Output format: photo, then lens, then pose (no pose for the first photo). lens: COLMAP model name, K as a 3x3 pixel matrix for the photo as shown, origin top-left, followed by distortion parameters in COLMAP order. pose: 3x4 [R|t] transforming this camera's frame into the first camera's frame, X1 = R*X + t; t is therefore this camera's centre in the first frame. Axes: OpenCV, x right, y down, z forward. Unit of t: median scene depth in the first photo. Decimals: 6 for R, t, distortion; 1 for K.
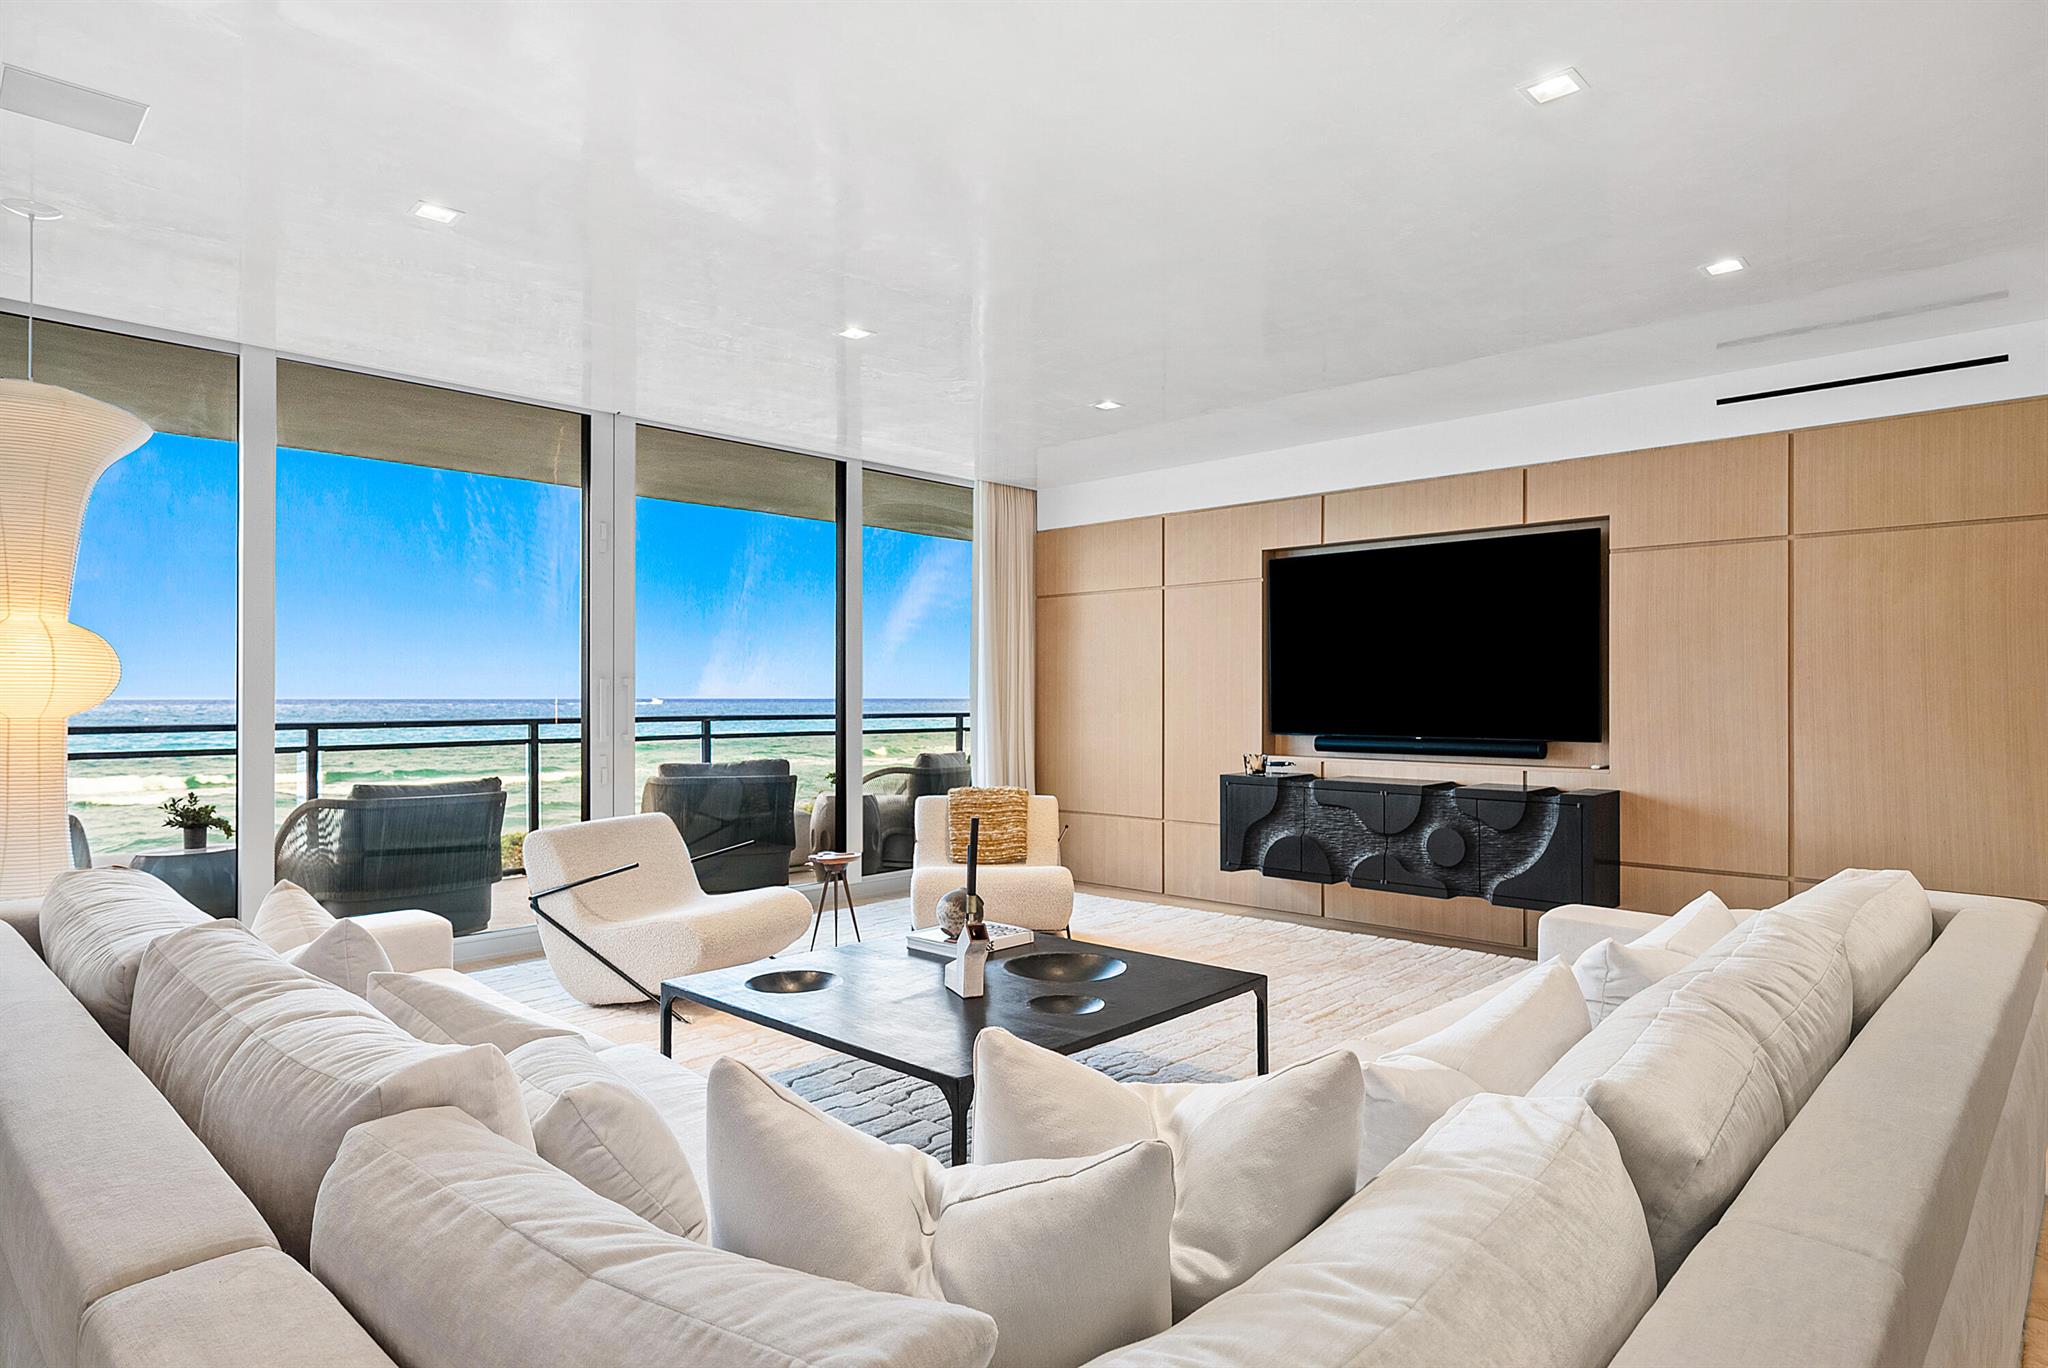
lens RADIAL K [[1147.6, 0, 1016.8], [0, 1147.6, 685.6], [0, 0, 1]] dist [0.001914, 0.000467]
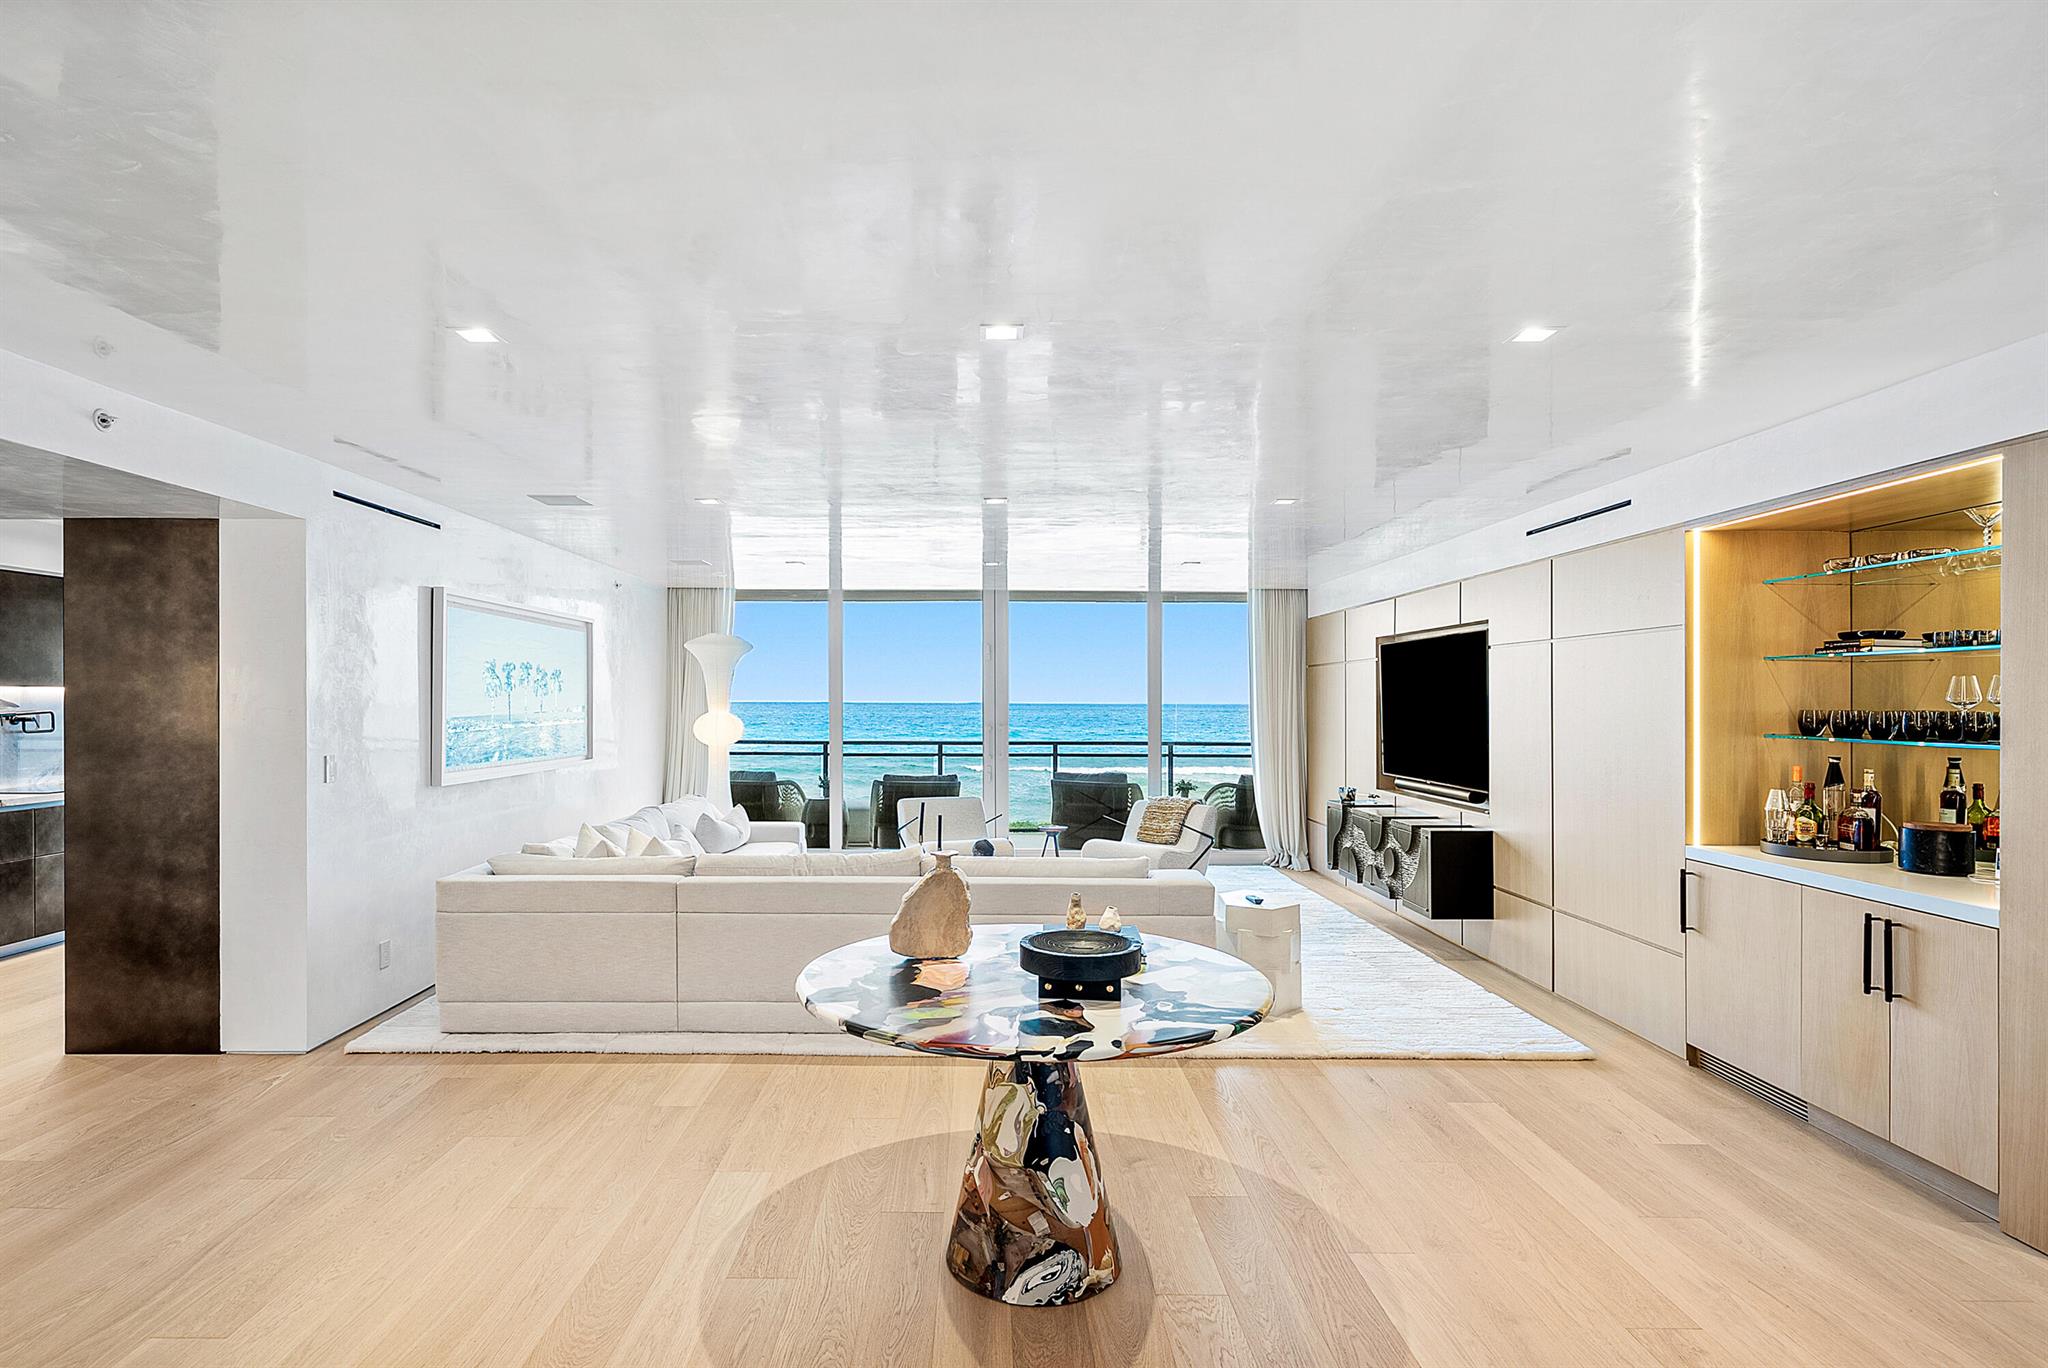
lens RADIAL K [[1020.6, 0, 927.3], [0, 1020.6, 699.2], [0, 0, 1]] dist [0.012497, 0.000389]
pose [[0.670110, 0.000258, -0.742262, 0.784382], [-0.000009, 1.000000, 0.000340, -0.047569], [0.742262, -0.000221, 0.670110, -0.208849]]
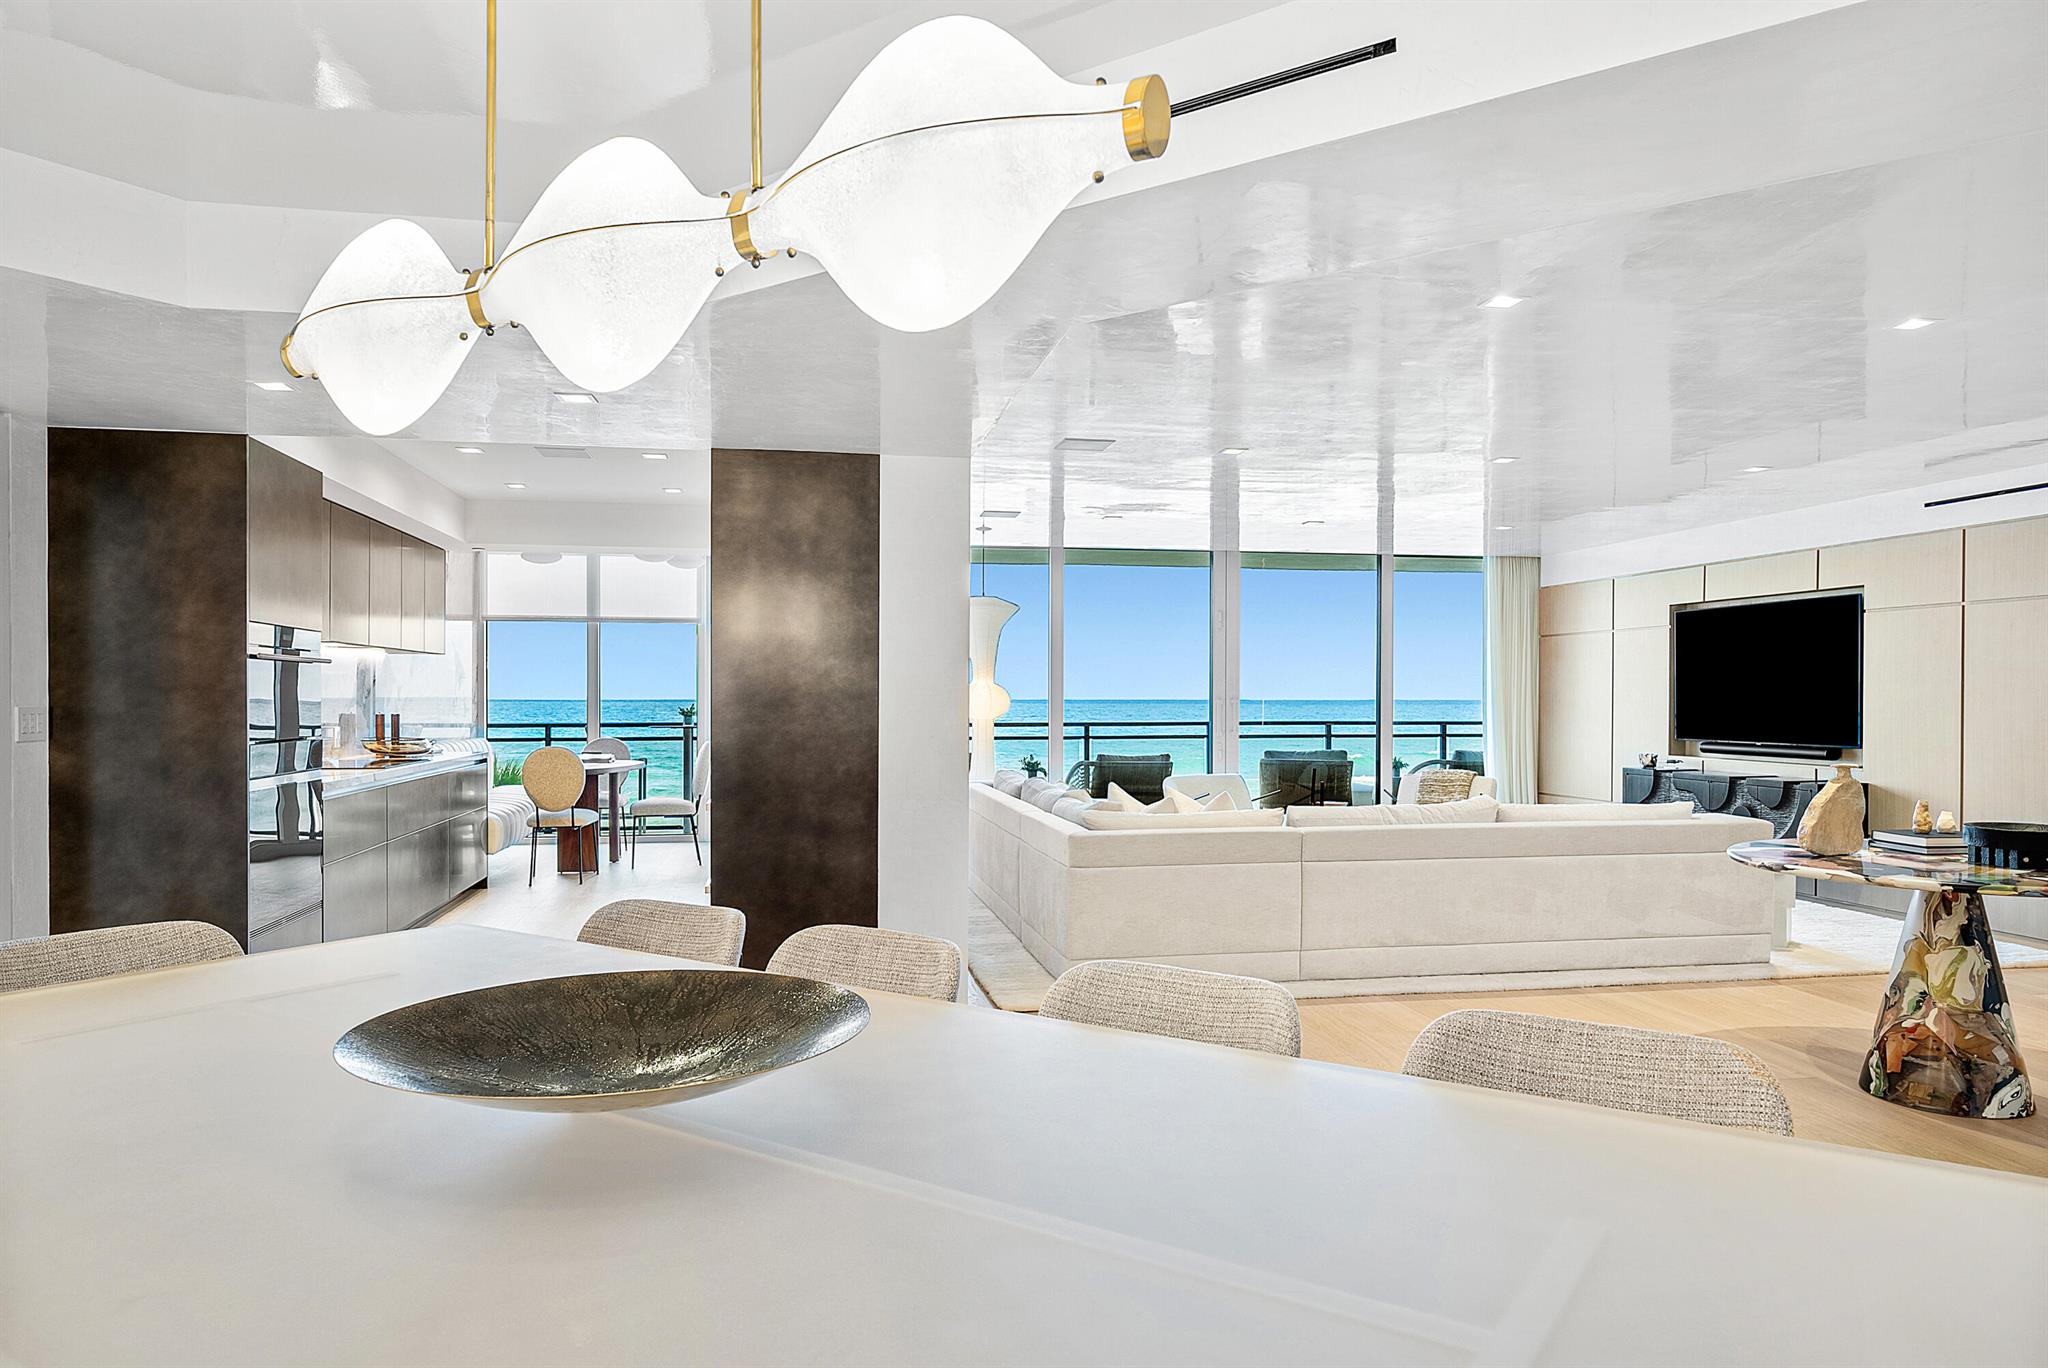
lens RADIAL K [[1249.7, 0, 1012.0], [0, 1249.7, 702.0], [0, 0, 1]] dist [0.035437, 0.000048]
pose [[0.807328, 0.004020, -0.590089, 0.486747], [0.001471, 0.999960, 0.008825, -0.017915], [0.590101, -0.007993, 0.807290, -0.699975]]
